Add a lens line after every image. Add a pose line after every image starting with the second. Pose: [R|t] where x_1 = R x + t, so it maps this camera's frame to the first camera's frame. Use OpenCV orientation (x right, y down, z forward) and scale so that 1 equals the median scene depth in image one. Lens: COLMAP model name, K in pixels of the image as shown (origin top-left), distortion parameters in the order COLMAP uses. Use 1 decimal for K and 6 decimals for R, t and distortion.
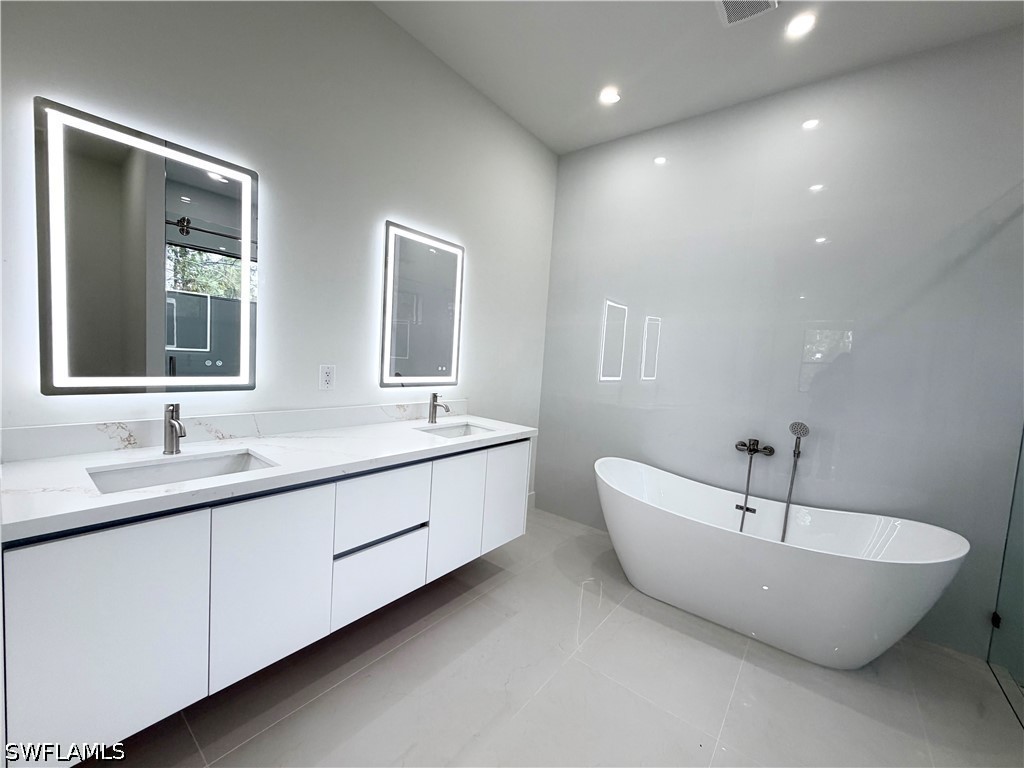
lens RADIAL K [[408.0, 0, 512.0], [0, 408.0, 384.0], [0, 0, 1]] dist [-0.001239, -0.000252]
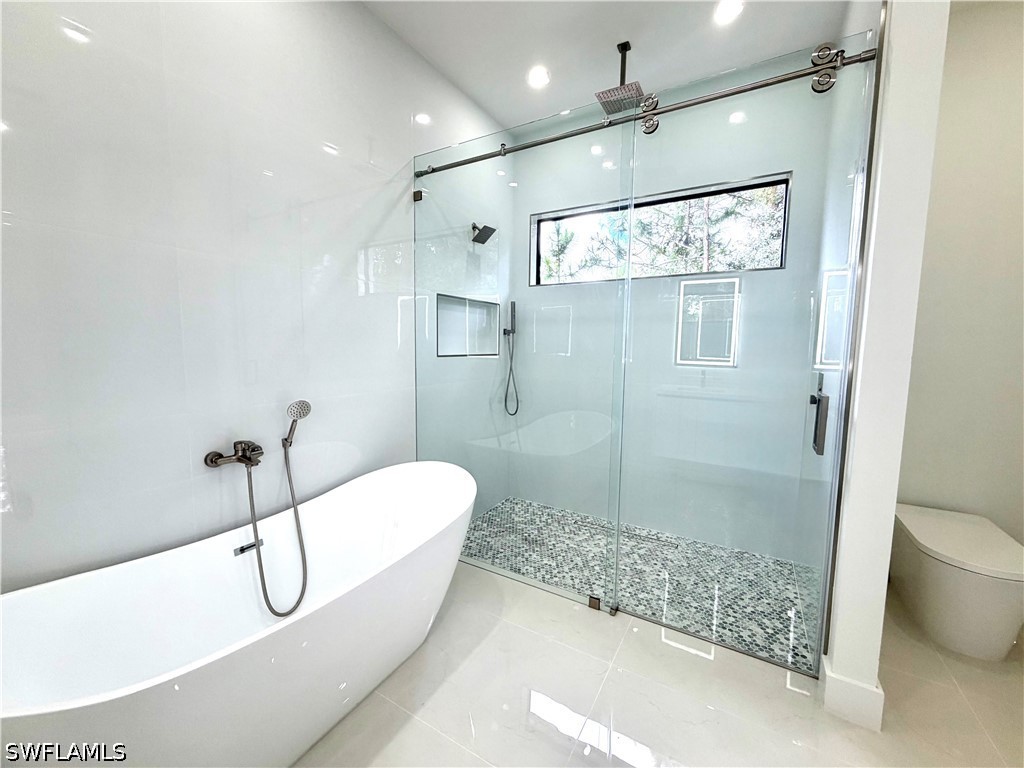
lens RADIAL K [[405.6, 0, 508.3], [0, 405.6, 386.3], [0, 0, 1]] dist [0.001093, 0.000244]
pose [[-0.110791, -0.163386, 0.980322, -0.073053], [0.051492, 0.984126, 0.169839, -0.037308], [-0.992509, 0.069295, -0.100619, 0.650171]]
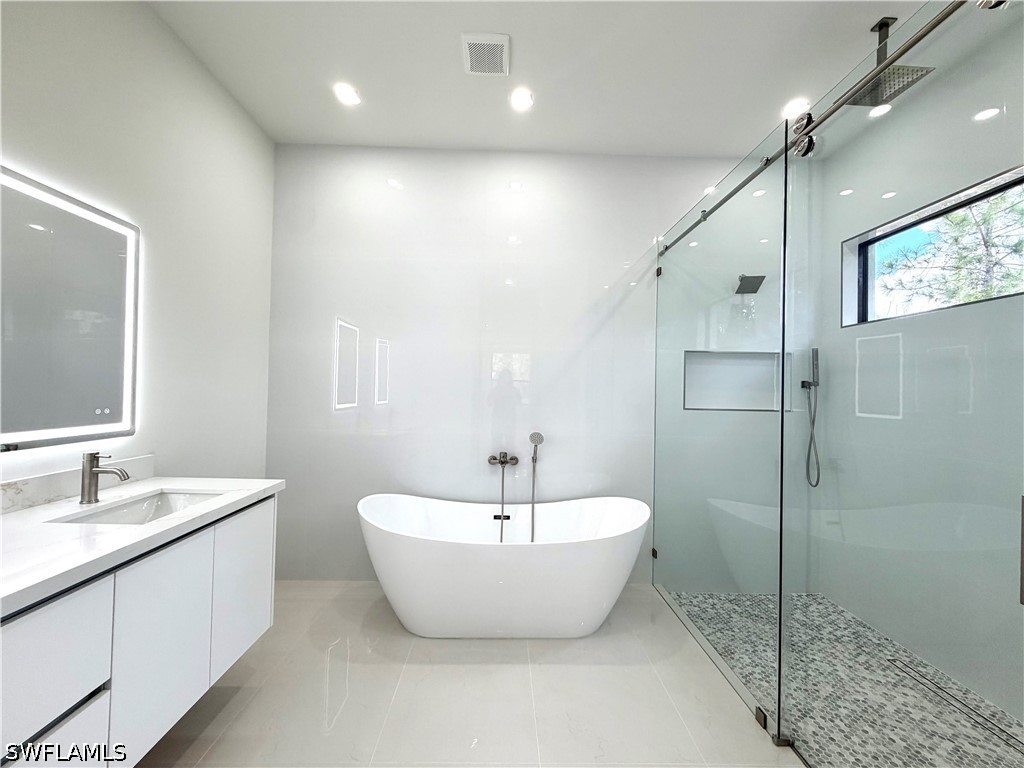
lens RADIAL K [[405.6, 0, 508.3], [0, 405.6, 386.3], [0, 0, 1]] dist [0.001093, 0.000244]
pose [[0.777340, -0.042769, 0.627626, -0.079897], [0.073877, 0.996989, -0.023561, -0.015691], [-0.624728, 0.064682, 0.778159, 0.126817]]
